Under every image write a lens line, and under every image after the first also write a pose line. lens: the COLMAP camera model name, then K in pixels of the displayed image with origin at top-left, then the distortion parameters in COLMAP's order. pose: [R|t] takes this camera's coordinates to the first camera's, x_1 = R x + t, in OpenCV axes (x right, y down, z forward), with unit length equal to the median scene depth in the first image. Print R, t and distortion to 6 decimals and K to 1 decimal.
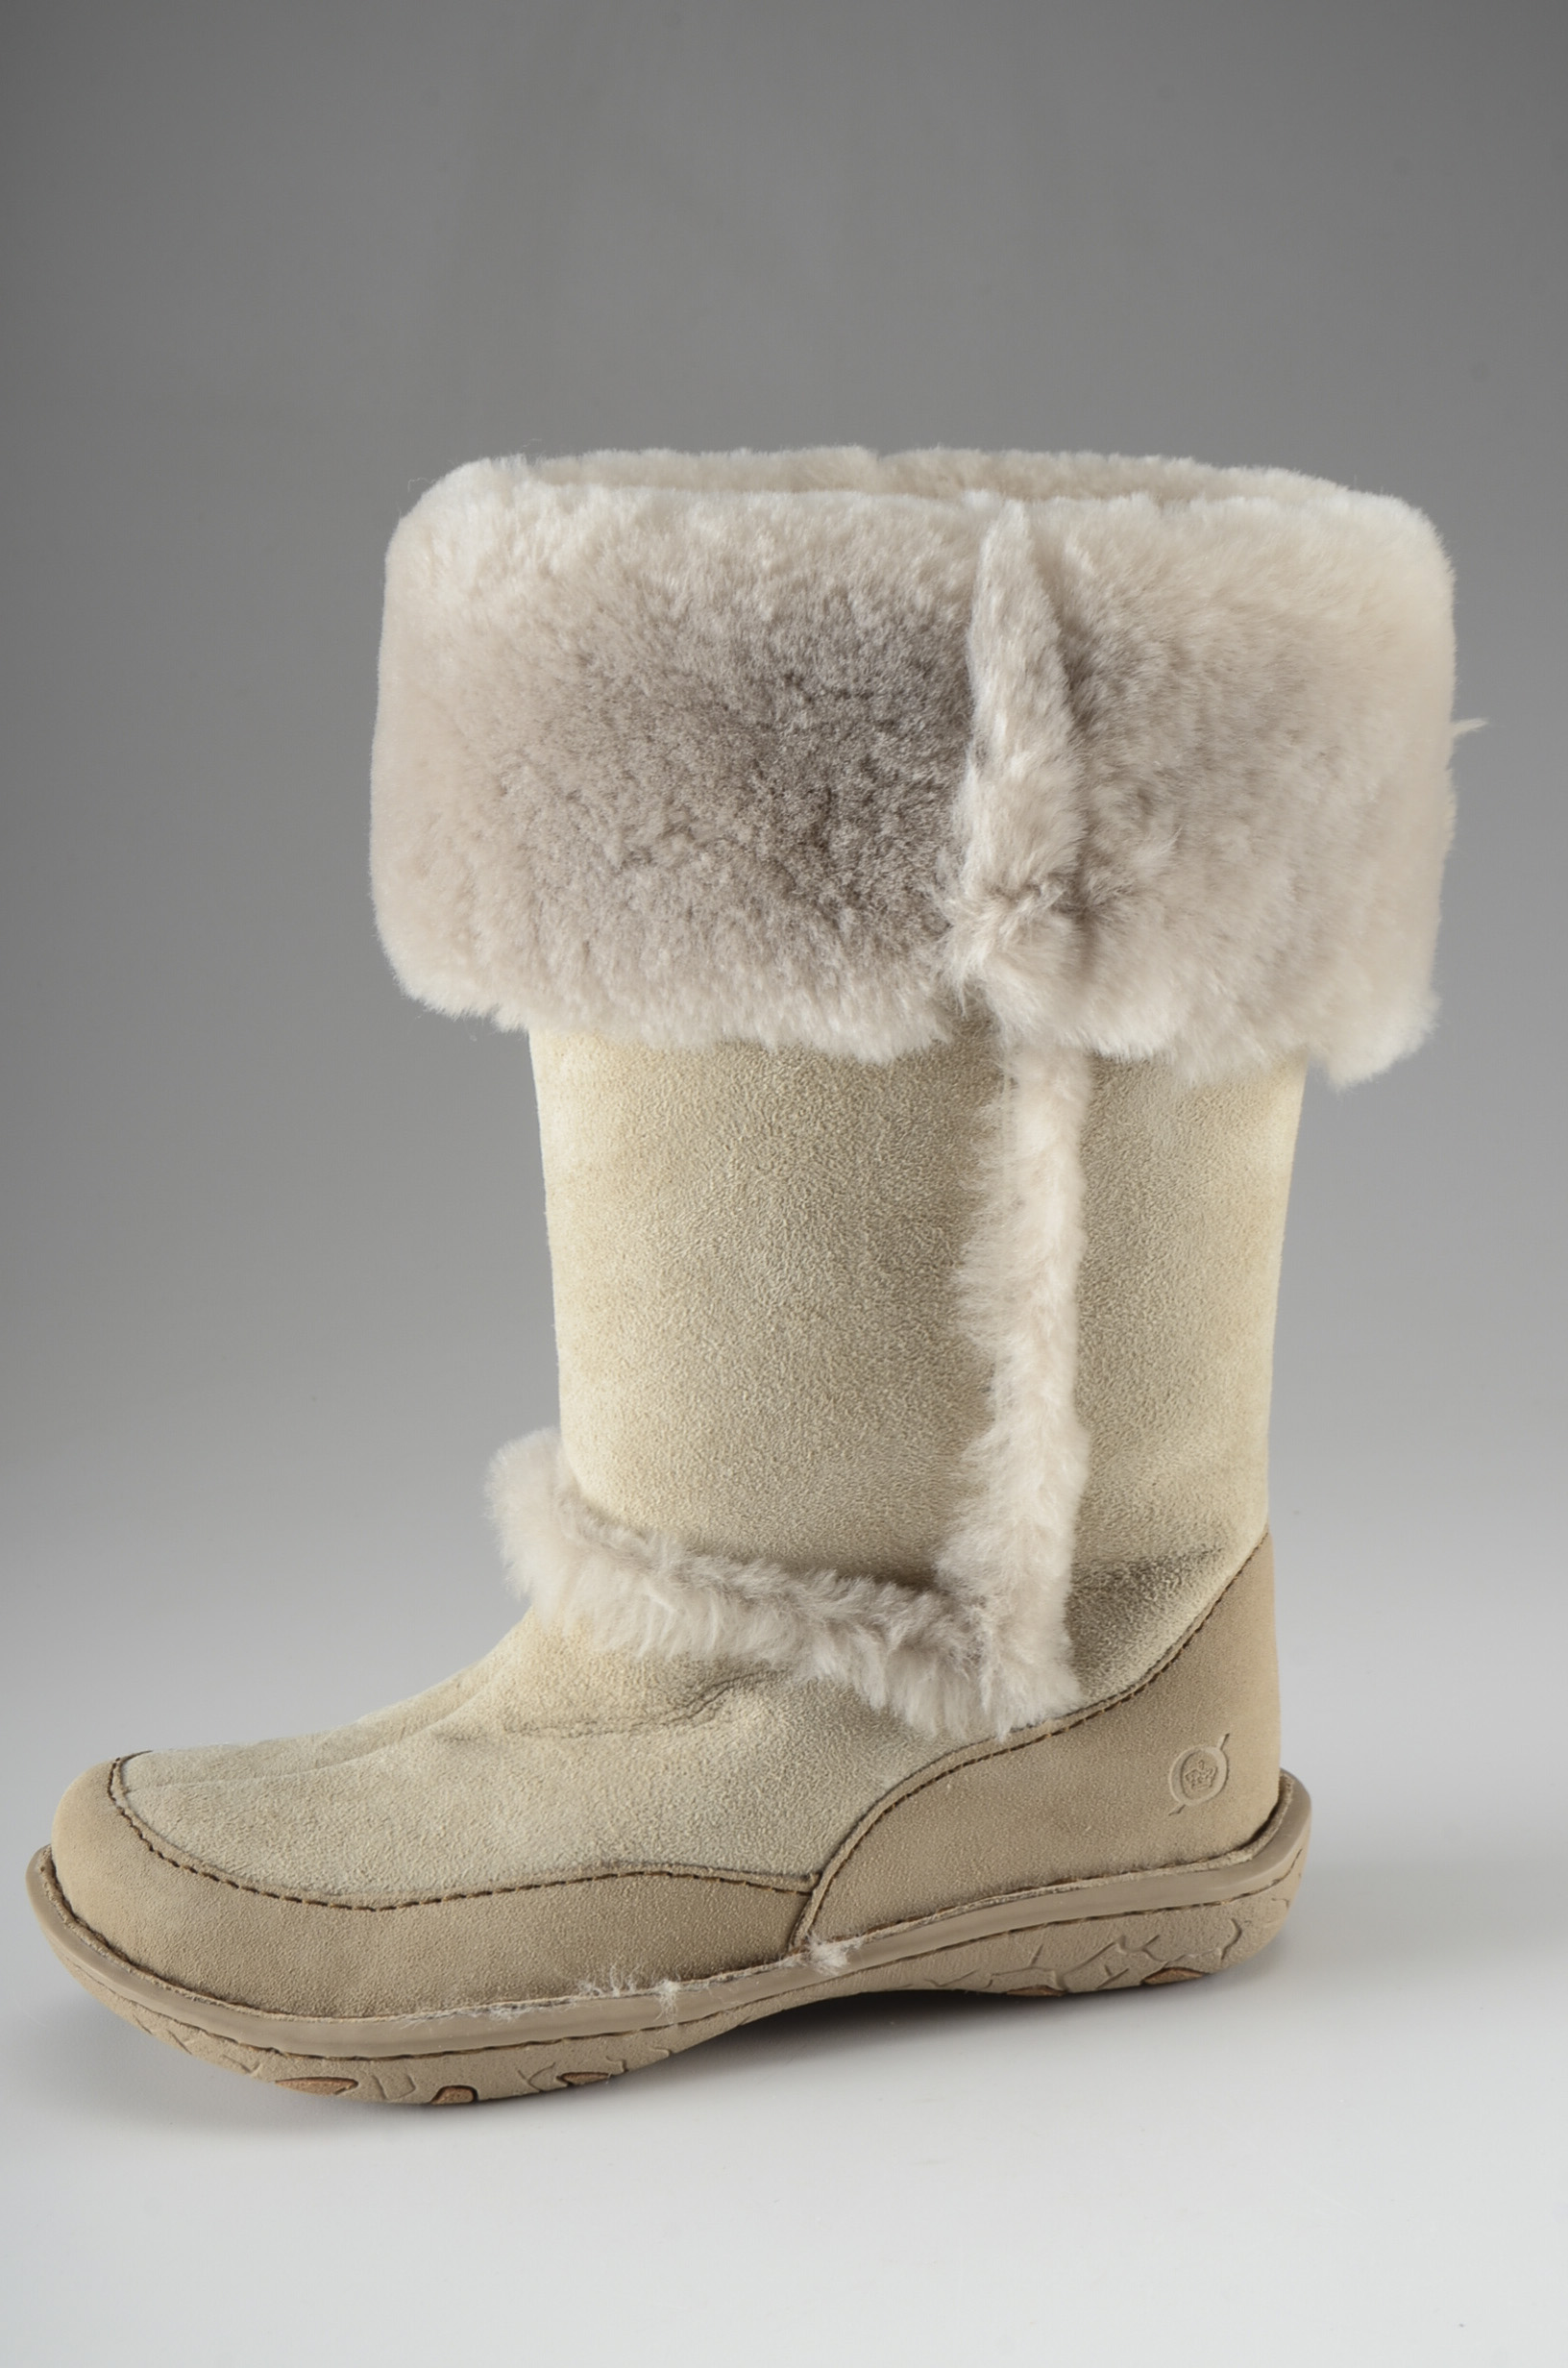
lens RADIAL K [[4269.7, 0, 788.4], [0, 4269.7, 1181.5], [0, 0, 1]] dist [-0.014721, 0.000000]
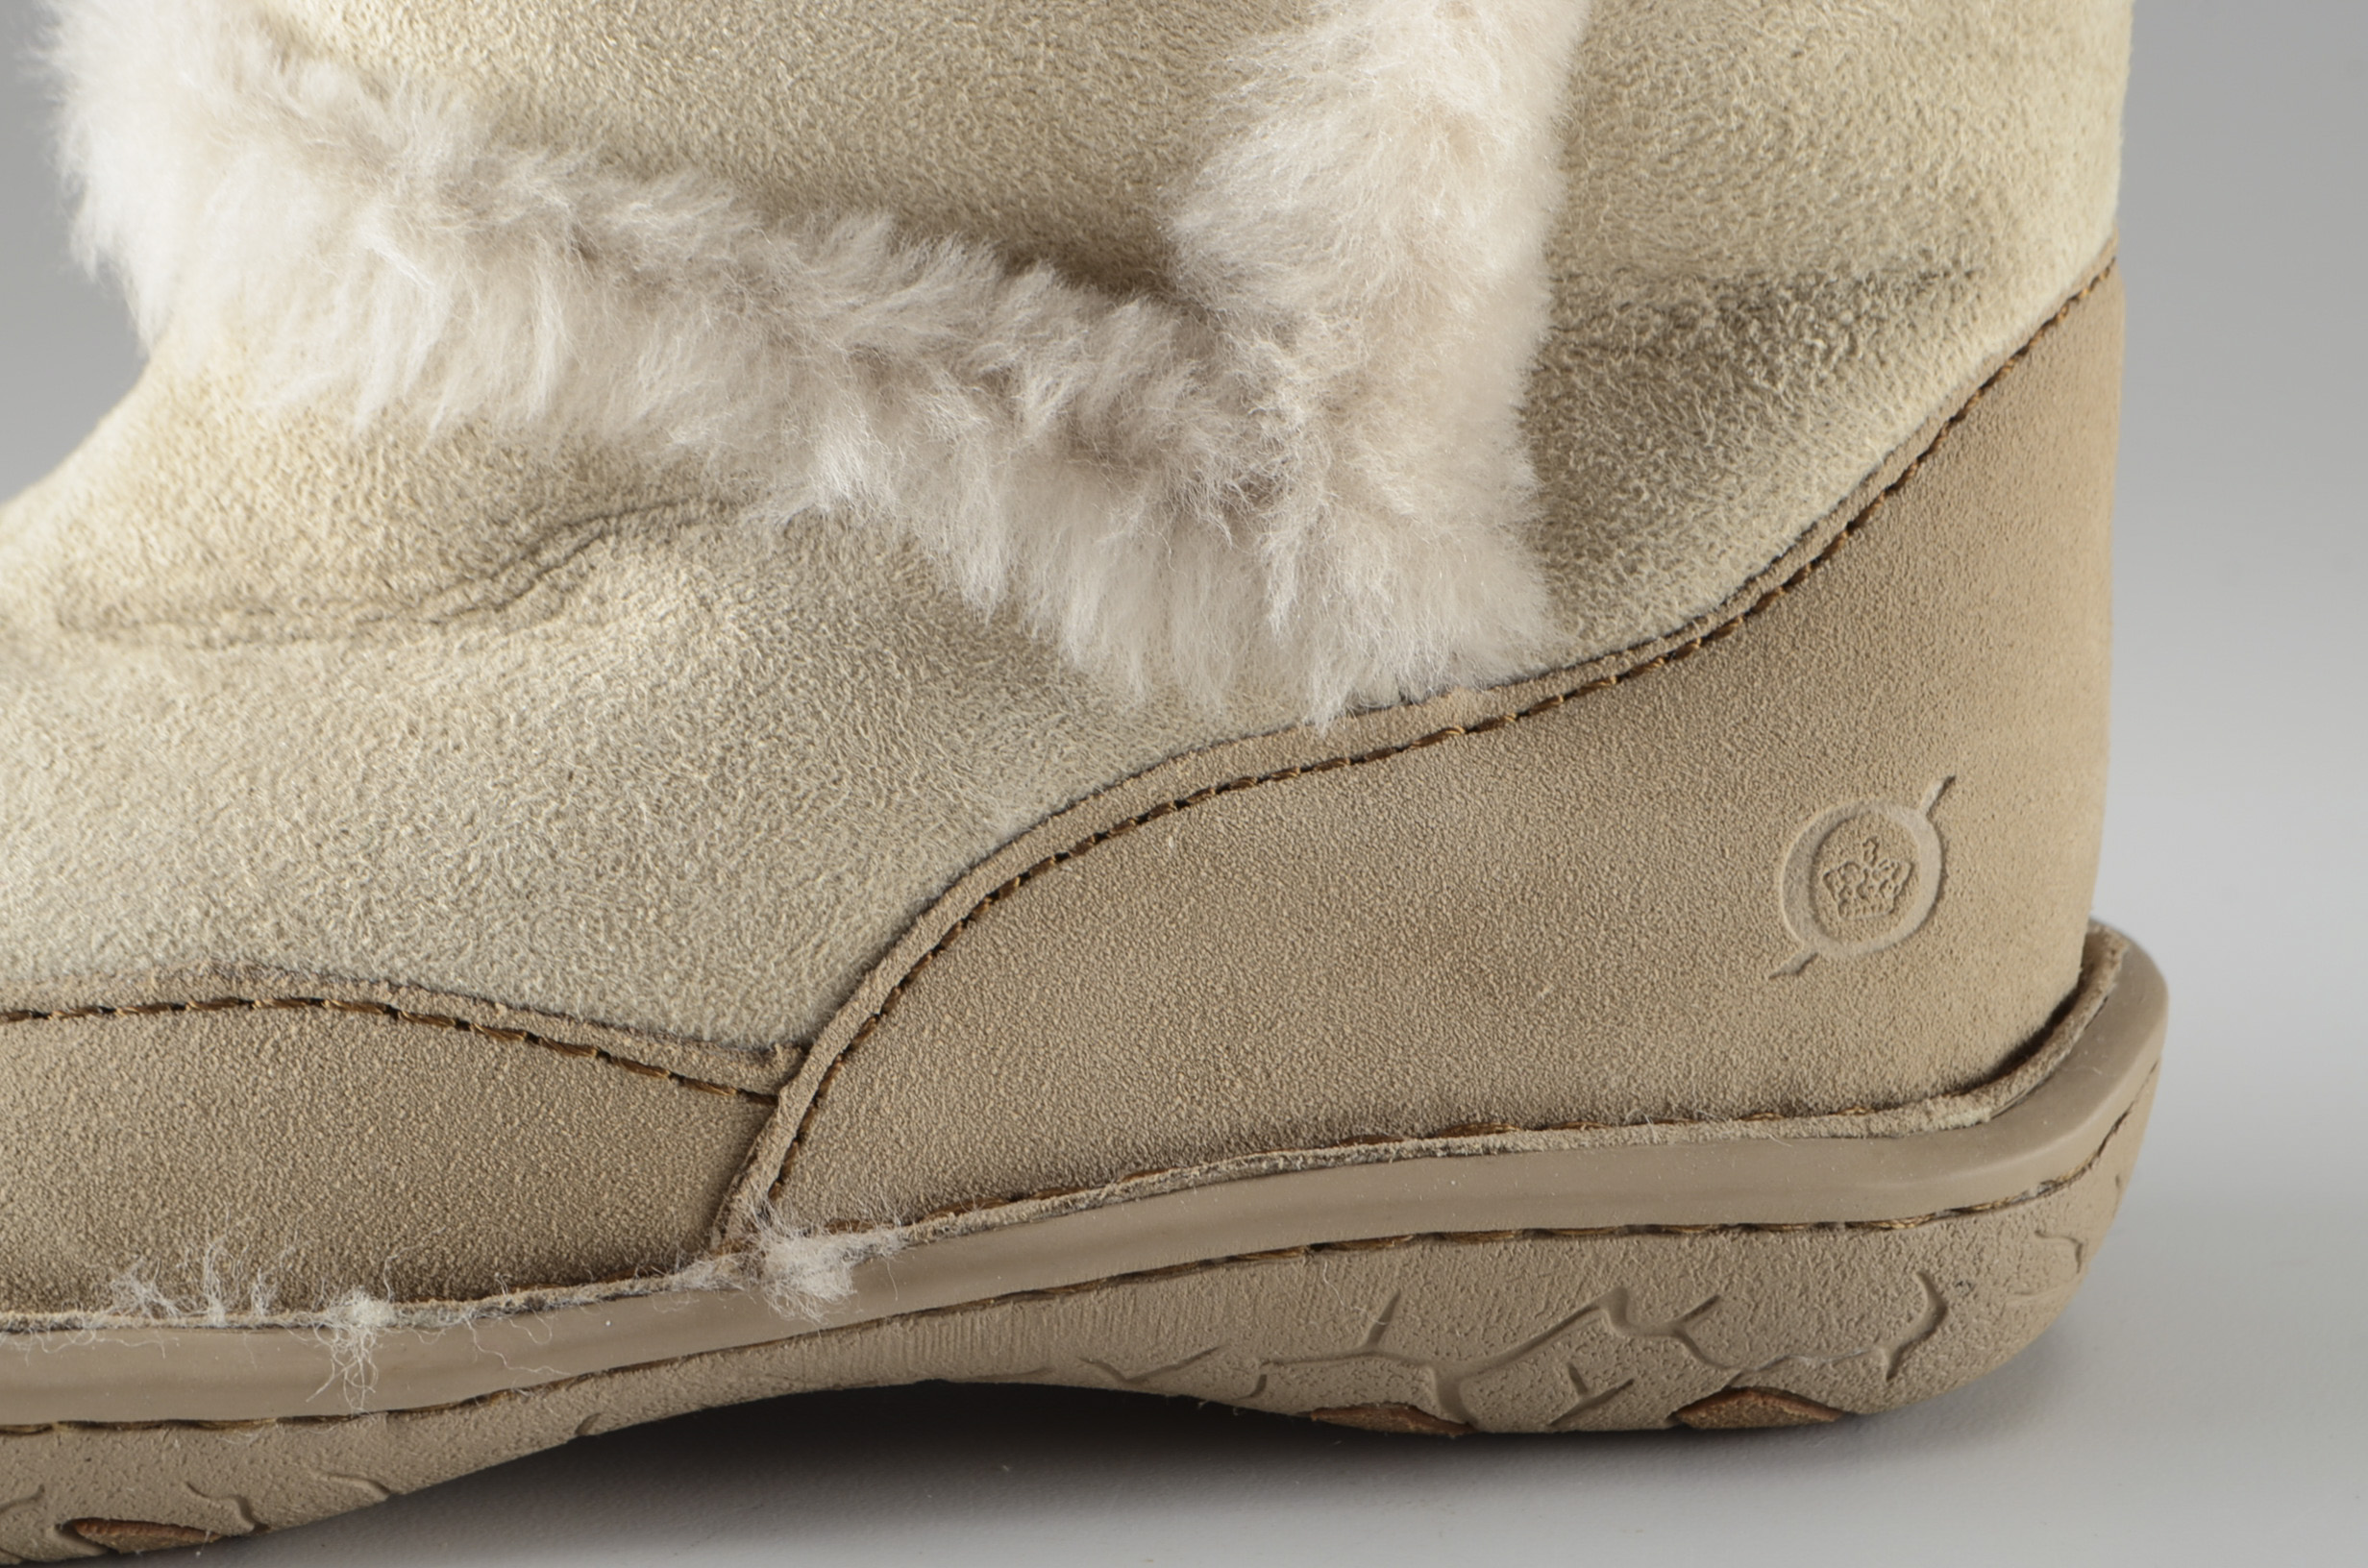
lens RADIAL K [[5390.1, 0, 1179.0], [0, 5390.1, 785.3], [0, 0, 1]] dist [-0.000941, 0.000000]
pose [[0.993998, 0.078763, -0.075920, 0.073273], [-0.073876, 0.995136, 0.065164, 0.106559], [0.080684, -0.059164, 0.994982, 0.538625]]
